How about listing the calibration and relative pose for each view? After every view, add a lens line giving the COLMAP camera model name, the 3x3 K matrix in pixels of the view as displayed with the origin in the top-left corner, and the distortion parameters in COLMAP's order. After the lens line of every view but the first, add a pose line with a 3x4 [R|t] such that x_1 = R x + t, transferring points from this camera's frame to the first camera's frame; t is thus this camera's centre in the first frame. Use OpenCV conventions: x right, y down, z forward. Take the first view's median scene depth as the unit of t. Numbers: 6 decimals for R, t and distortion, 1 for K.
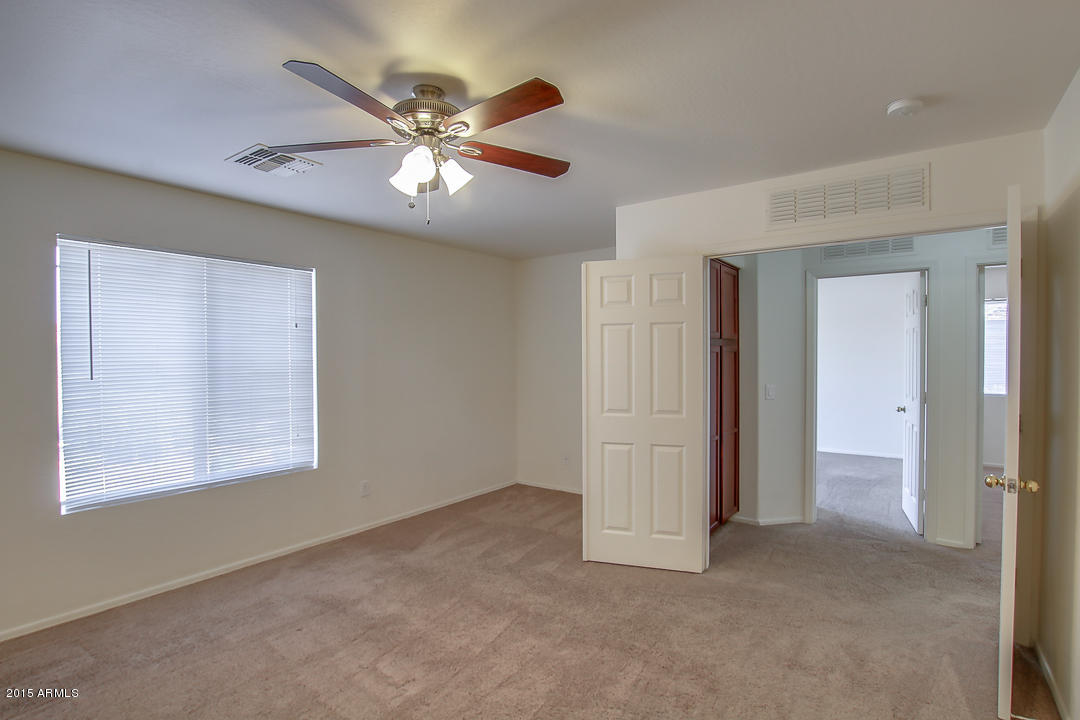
lens RADIAL K [[533.3, 0, 544.7], [0, 533.3, 366.5], [0, 0, 1]] dist [-0.035311, 0.007667]
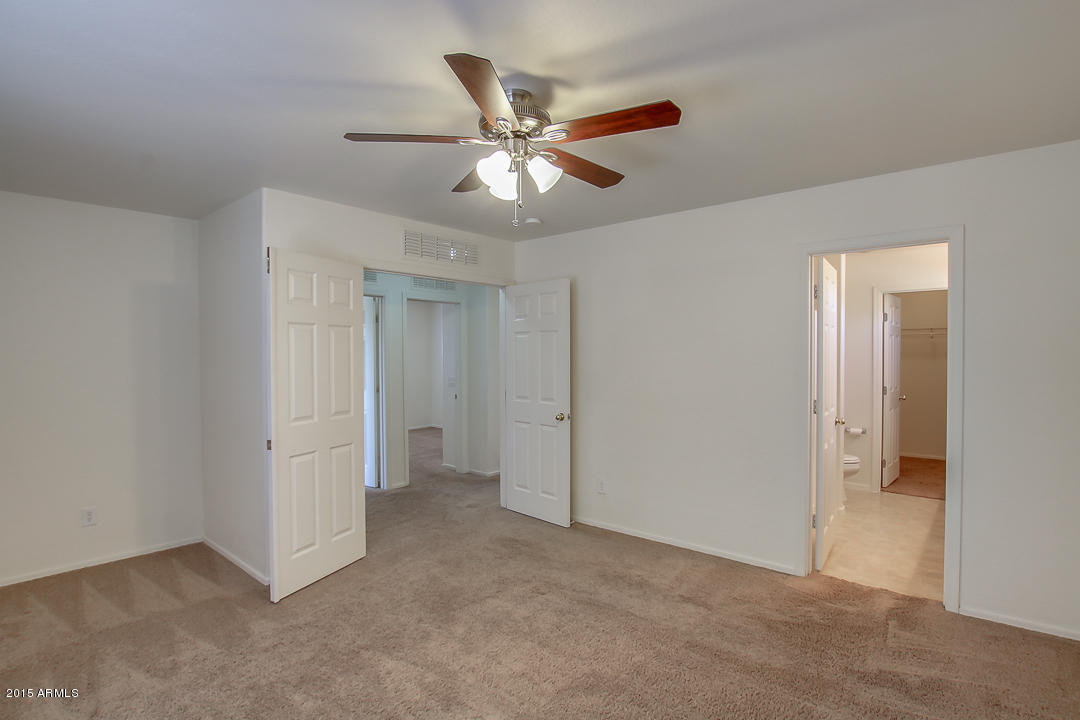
lens RADIAL K [[533.3, 0, 538.6], [0, 533.3, 365.1], [0, 0, 1]] dist [-0.035311, 0.007667]
pose [[0.072590, -0.011861, 0.997291, -0.755541], [0.022077, 0.999703, 0.010282, -0.008105], [-0.997118, 0.021271, 0.072830, 0.546713]]
